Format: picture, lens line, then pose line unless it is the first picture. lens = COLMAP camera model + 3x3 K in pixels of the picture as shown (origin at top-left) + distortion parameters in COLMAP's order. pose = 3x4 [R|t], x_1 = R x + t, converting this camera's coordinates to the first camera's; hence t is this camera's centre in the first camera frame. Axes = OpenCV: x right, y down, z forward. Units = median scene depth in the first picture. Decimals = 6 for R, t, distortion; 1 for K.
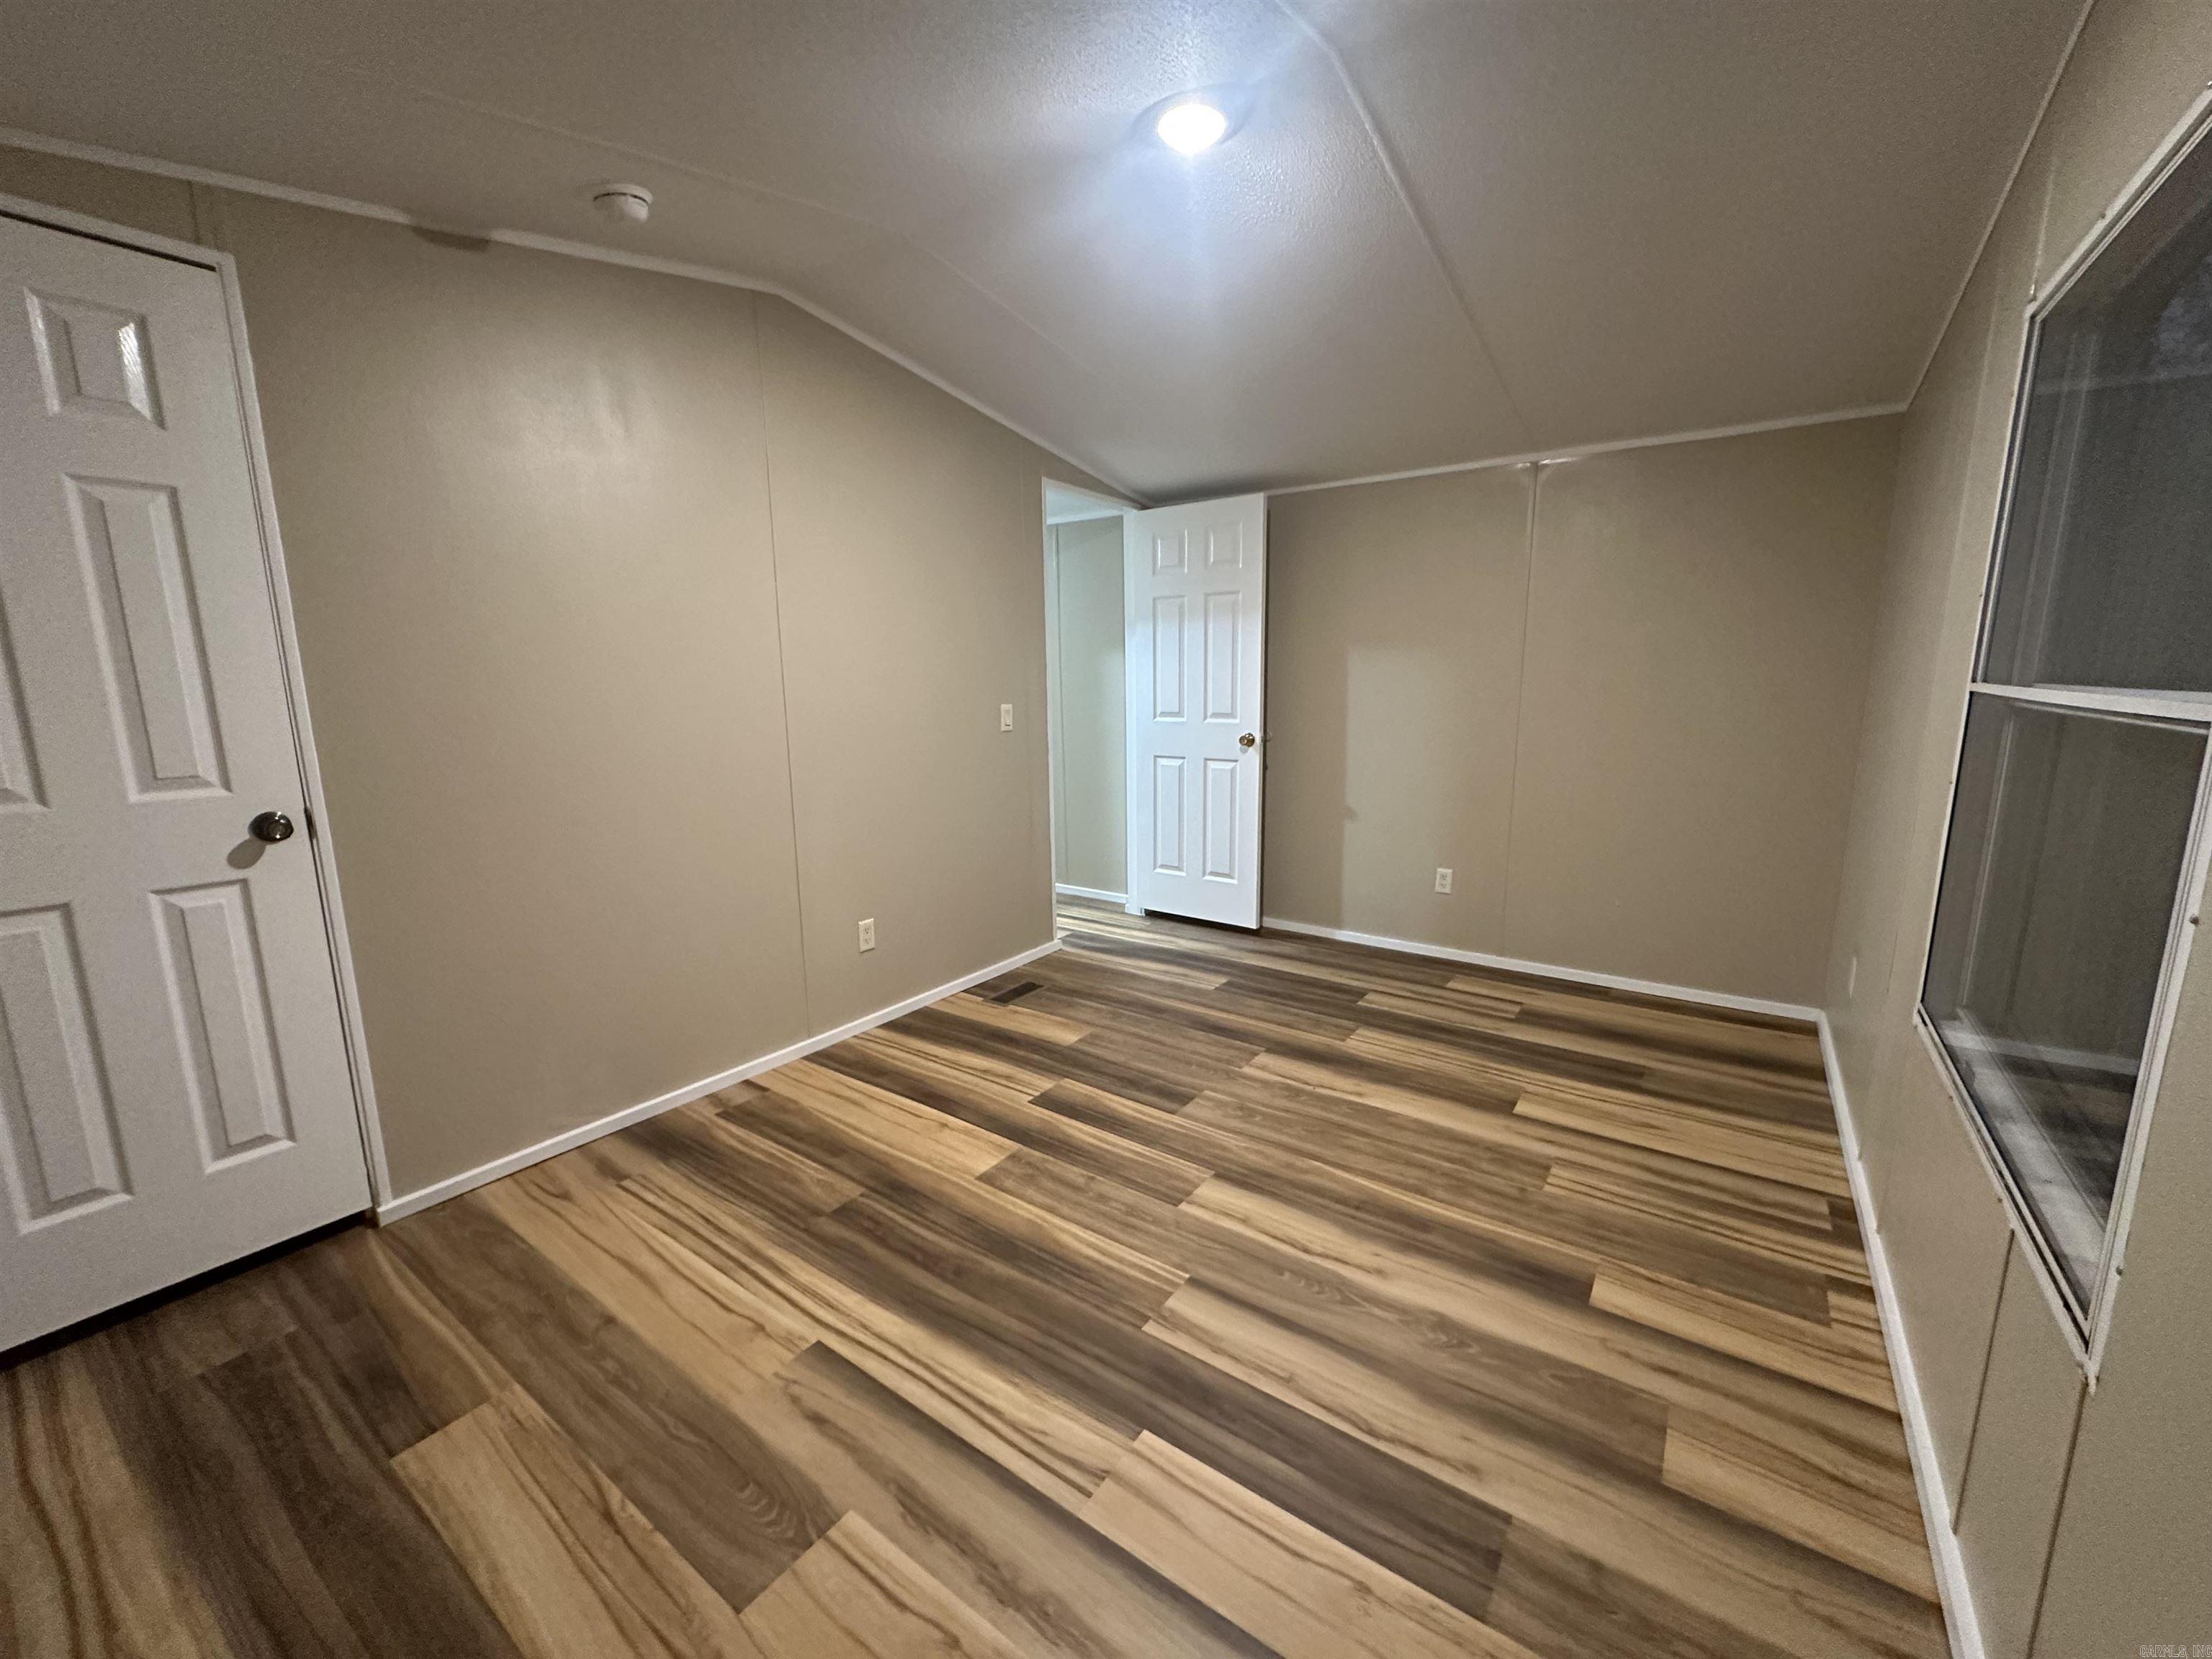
lens RADIAL K [[875.8, 0, 1107.2], [0, 875.8, 830.1], [0, 0, 1]] dist [-0.000040, -0.000683]
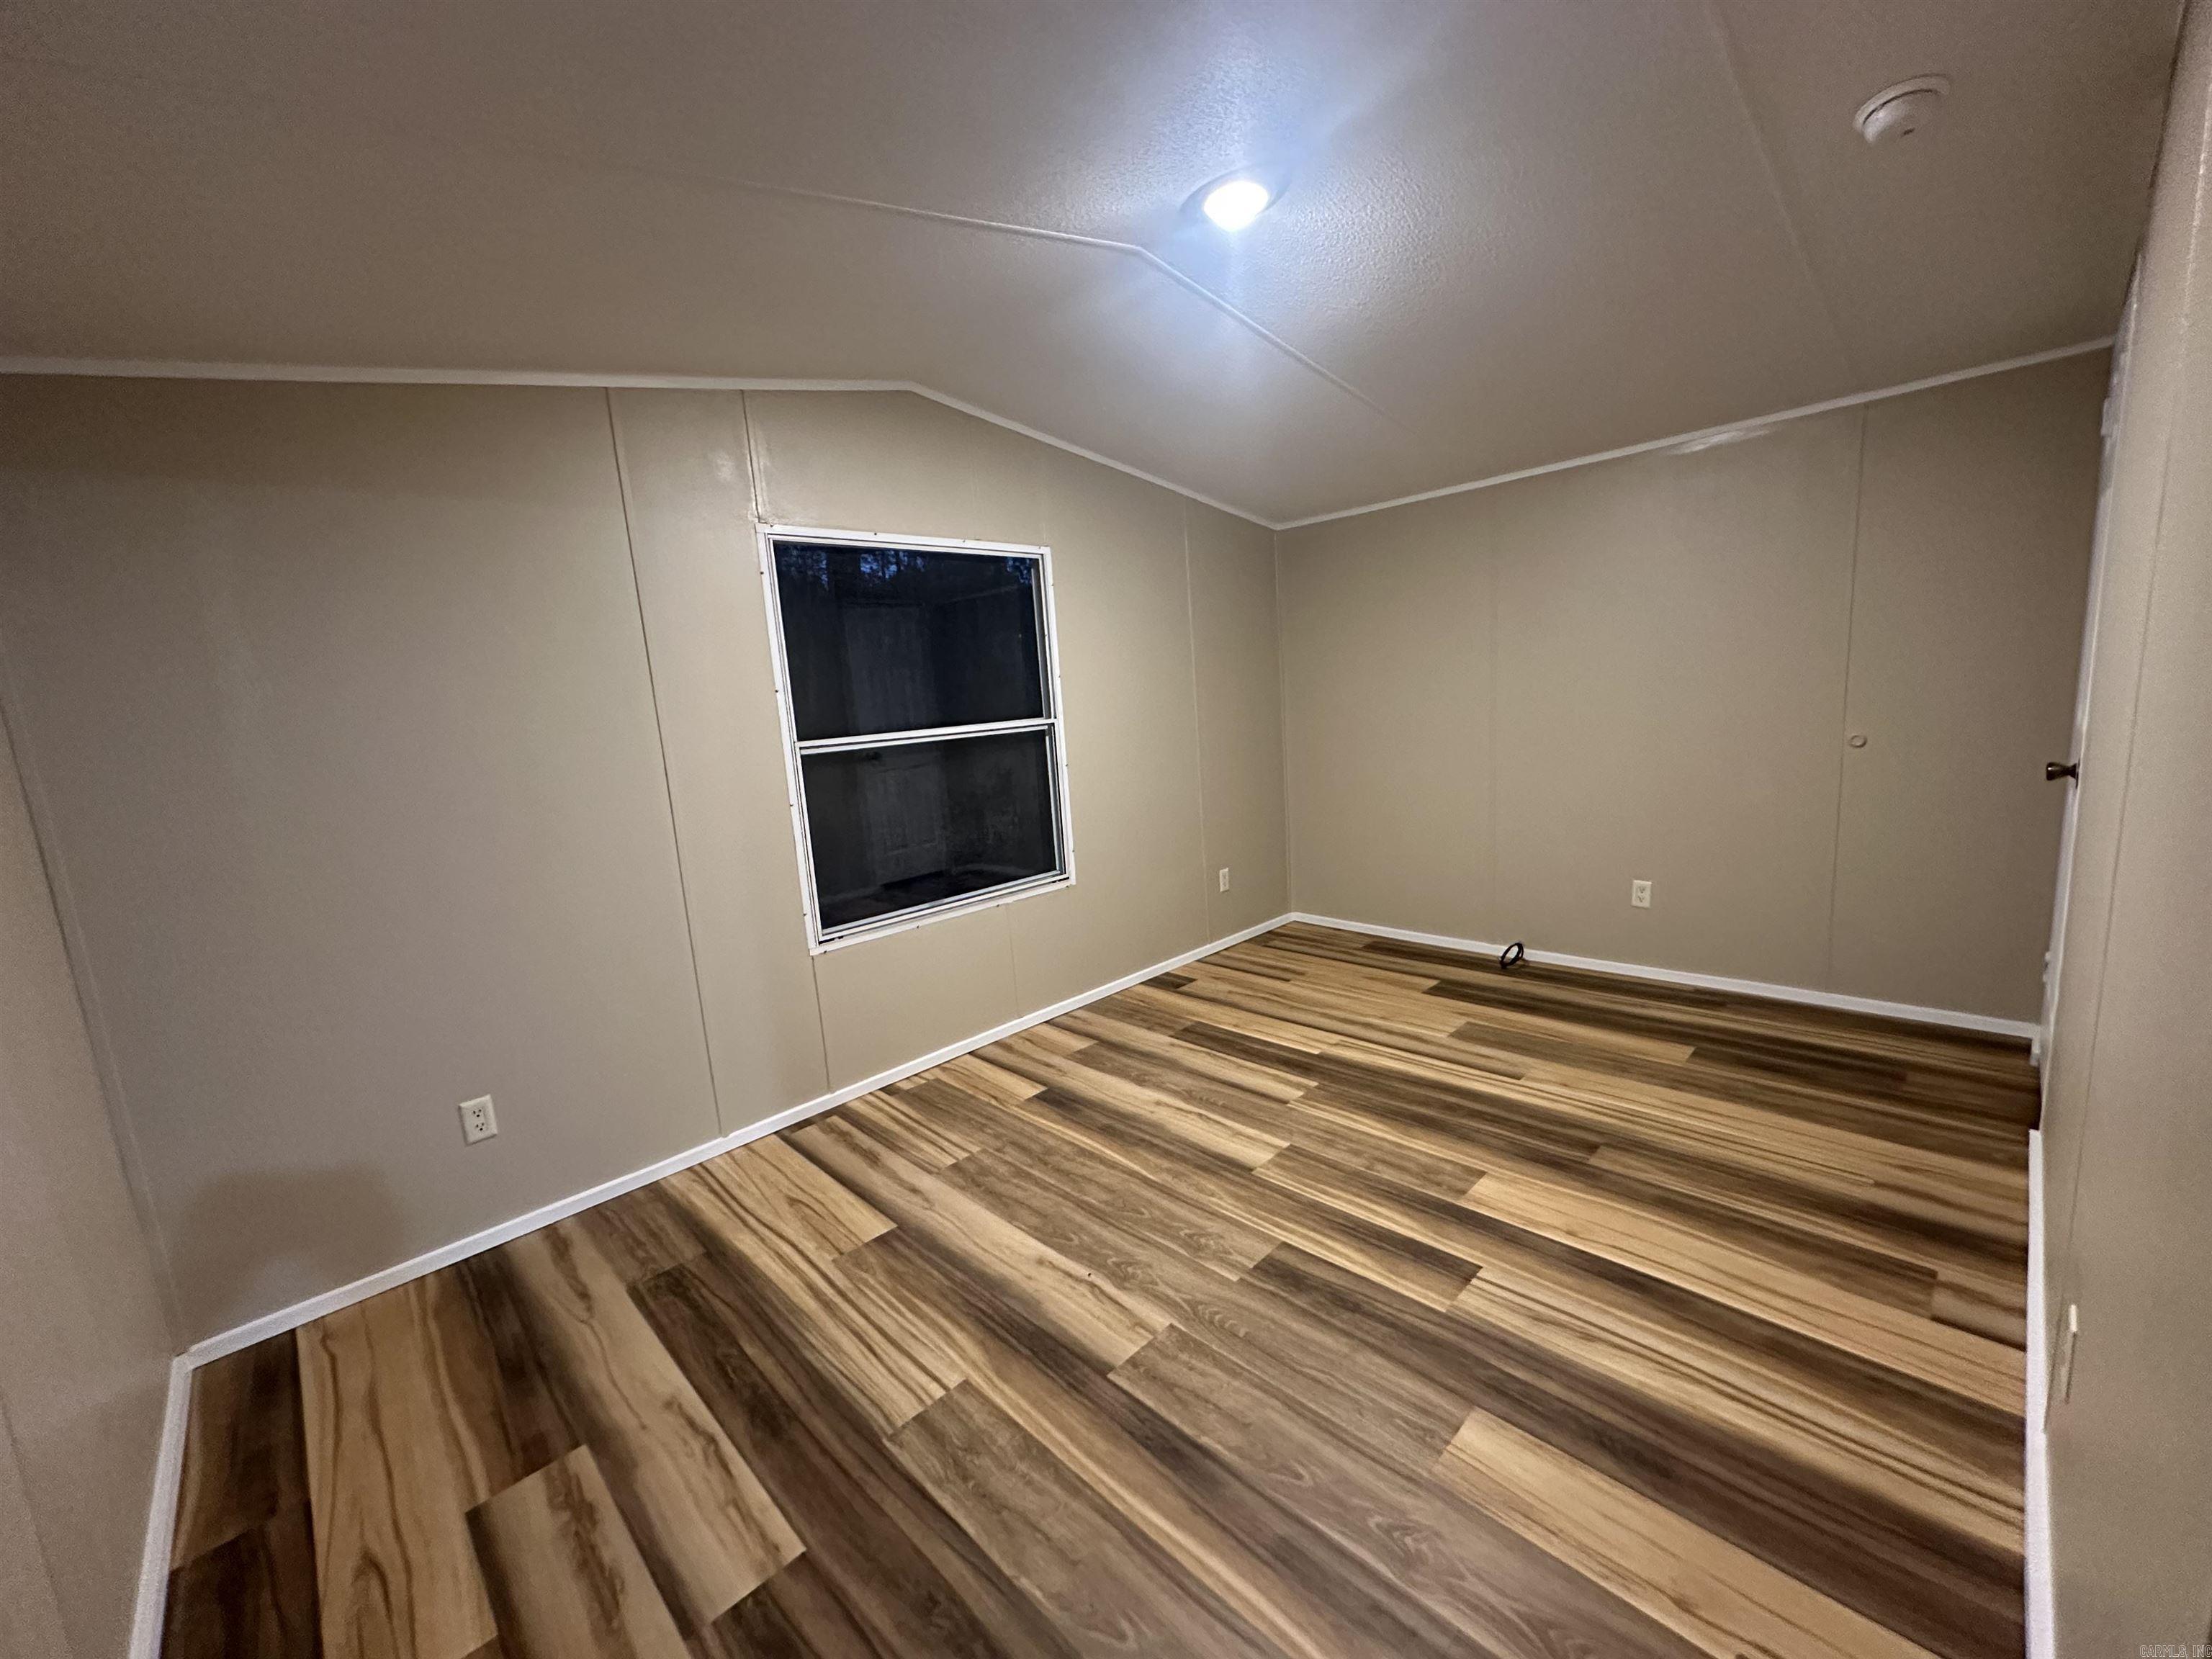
lens RADIAL K [[875.8, 0, 1120.9], [0, 875.8, 837.4], [0, 0, 1]] dist [-0.000040, -0.000683]
pose [[-0.982571, 0.053328, 0.178075, 0.068904], [0.111291, 0.936067, 0.333755, -0.370287], [-0.148892, 0.347756, -0.925687, 1.905379]]
